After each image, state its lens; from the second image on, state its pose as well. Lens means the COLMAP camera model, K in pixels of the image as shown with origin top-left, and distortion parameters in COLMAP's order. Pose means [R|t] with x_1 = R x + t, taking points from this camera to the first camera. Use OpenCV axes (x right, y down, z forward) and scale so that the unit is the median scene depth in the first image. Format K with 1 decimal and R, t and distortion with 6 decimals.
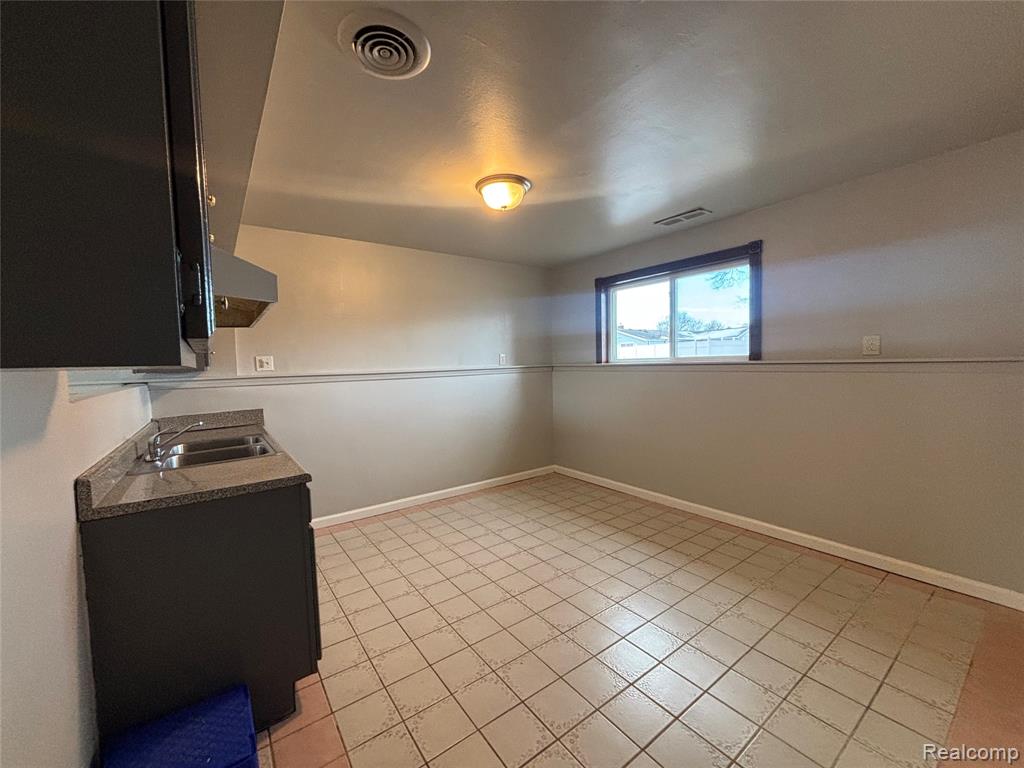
lens RADIAL K [[413.8, 0, 512.6], [0, 413.8, 384.9], [0, 0, 1]] dist [0.000137, 0.000392]
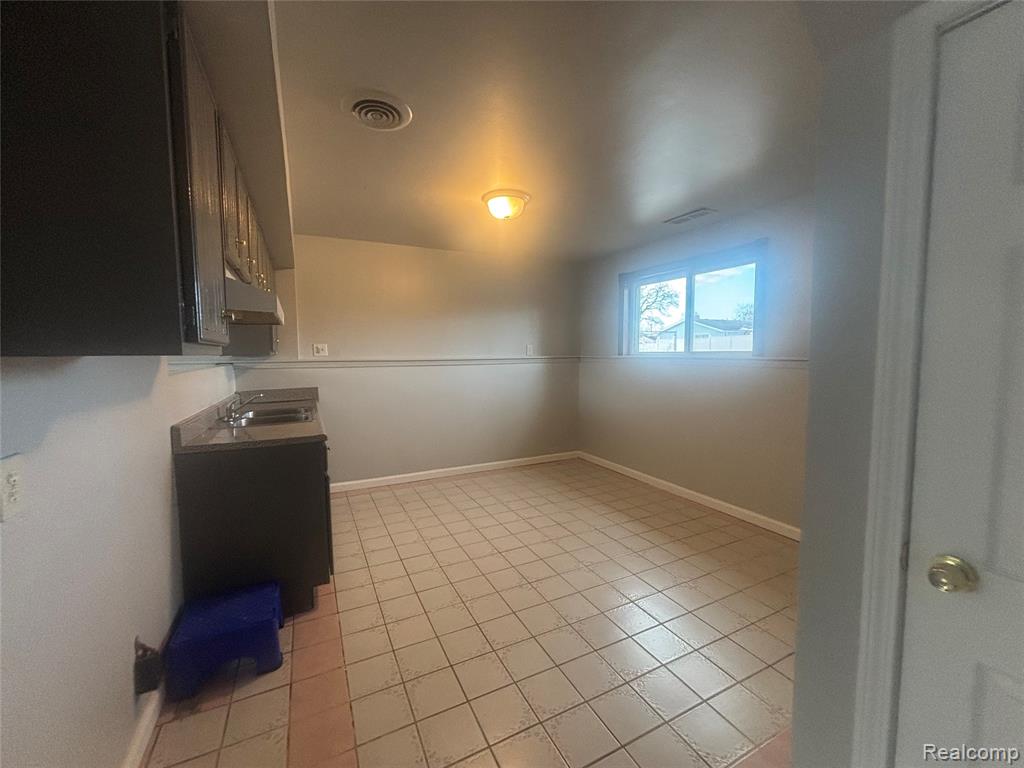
lens RADIAL K [[411.7, 0, 509.7], [0, 411.7, 385.6], [0, 0, 1]] dist [0.000147, -0.000059]
pose [[0.985588, 0.034007, -0.165710, 0.164378], [-0.029216, 0.999084, 0.031260, -0.001171], [0.166621, -0.025968, 0.985679, -0.109835]]
